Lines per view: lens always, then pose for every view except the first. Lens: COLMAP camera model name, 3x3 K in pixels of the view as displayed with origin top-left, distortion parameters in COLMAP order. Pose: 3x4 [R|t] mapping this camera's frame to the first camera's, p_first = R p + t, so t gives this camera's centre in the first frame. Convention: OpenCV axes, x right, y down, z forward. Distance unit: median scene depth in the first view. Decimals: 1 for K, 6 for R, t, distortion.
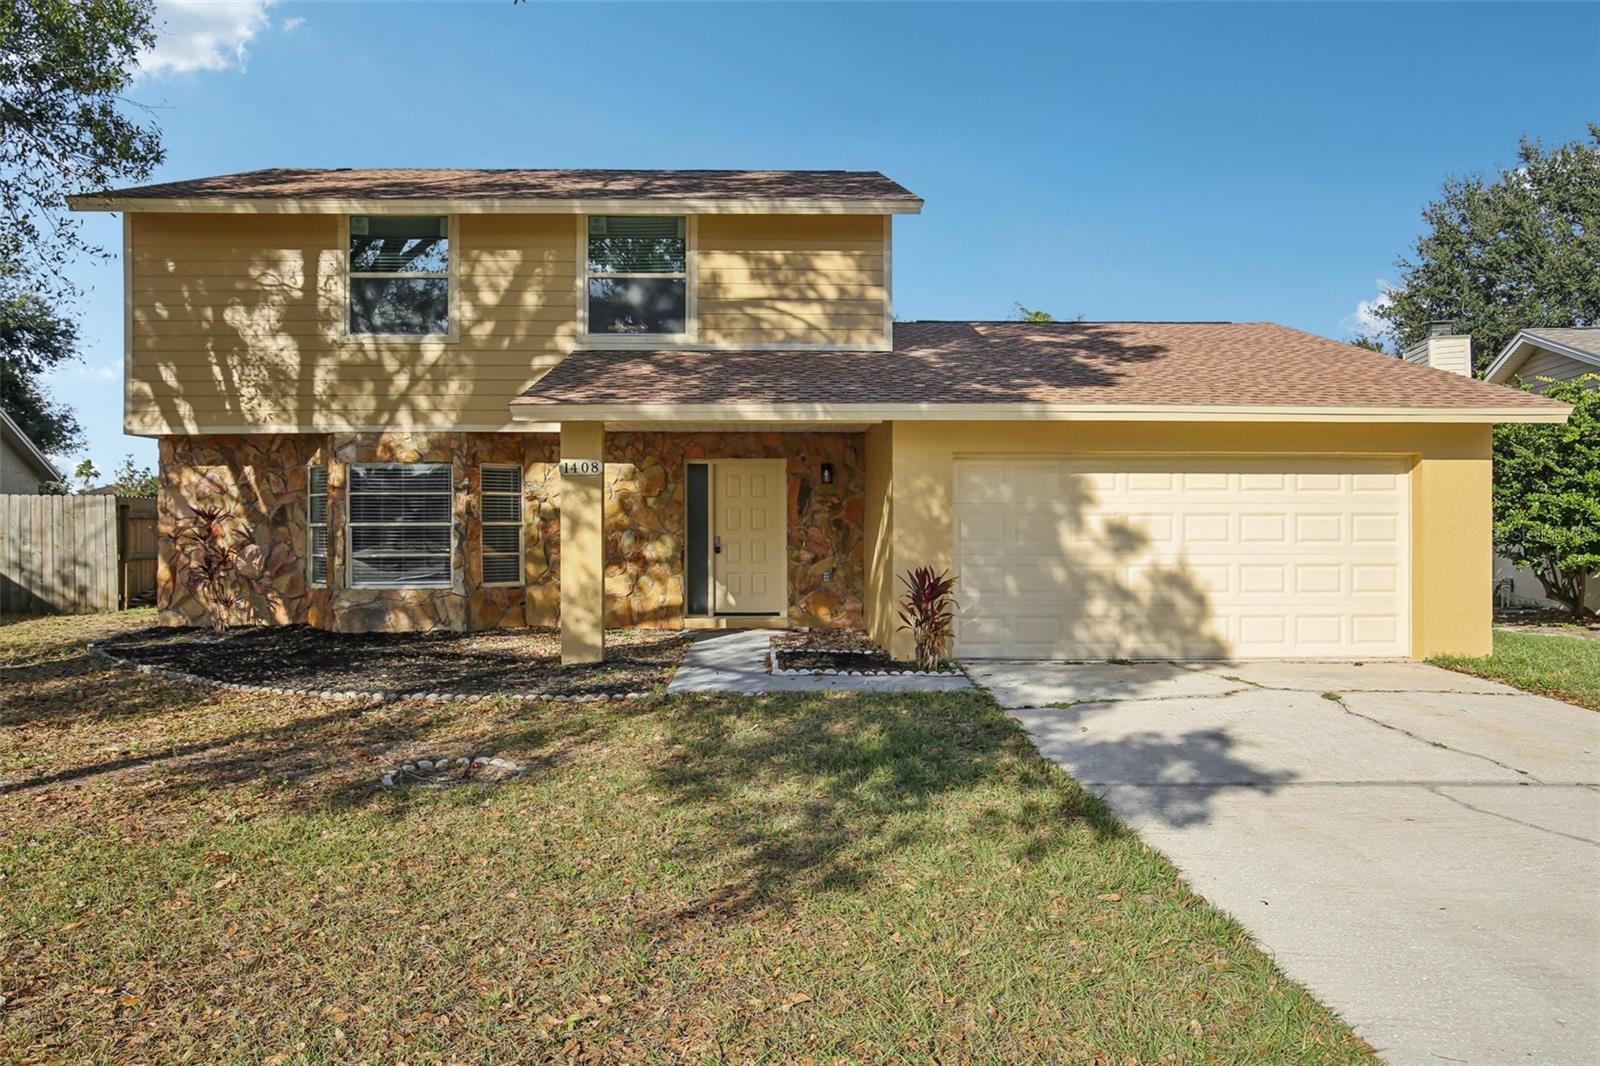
lens RADIAL K [[1098.8, 0, 800.3], [0, 1098.8, 471.5], [0, 0, 1]] dist [0.037291, -0.002539]
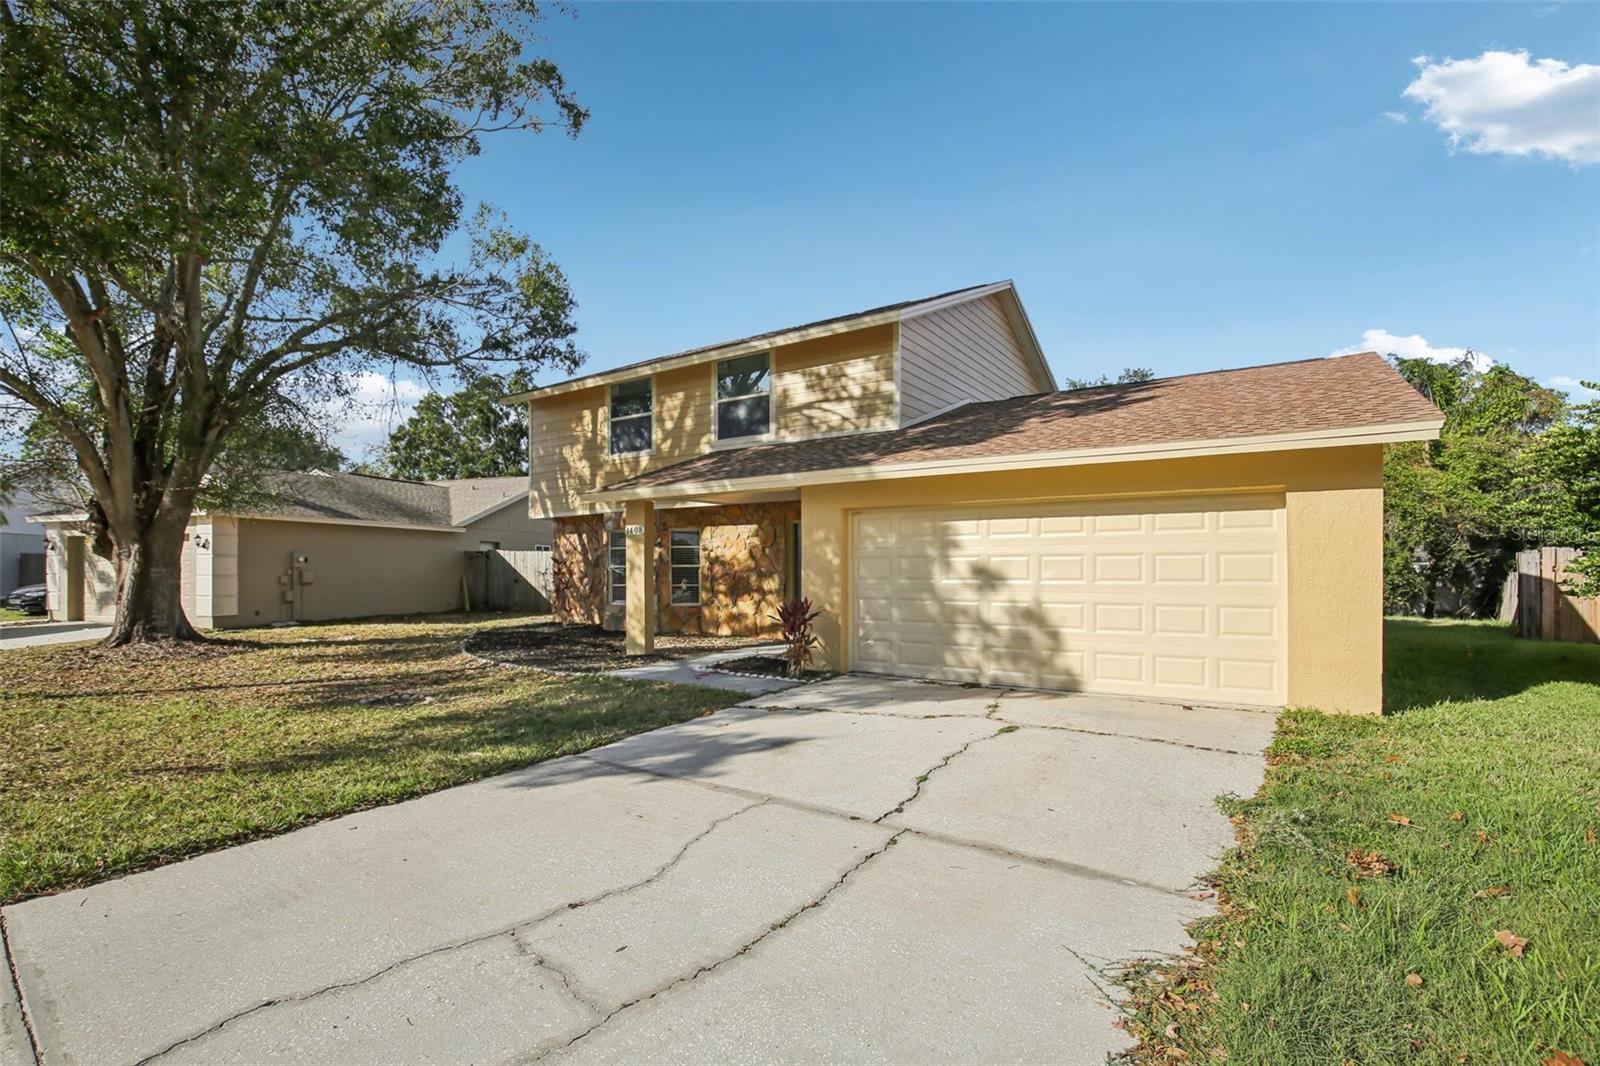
lens RADIAL K [[791.8, 0, 800.0], [0, 791.8, 533.0], [0, 0, 1]] dist [-0.002378, -0.000219]
pose [[0.792564, -0.028219, -0.609136, 0.561133], [0.030746, 0.999507, -0.006299, 0.012178], [0.609014, -0.013736, 0.793041, 0.206147]]
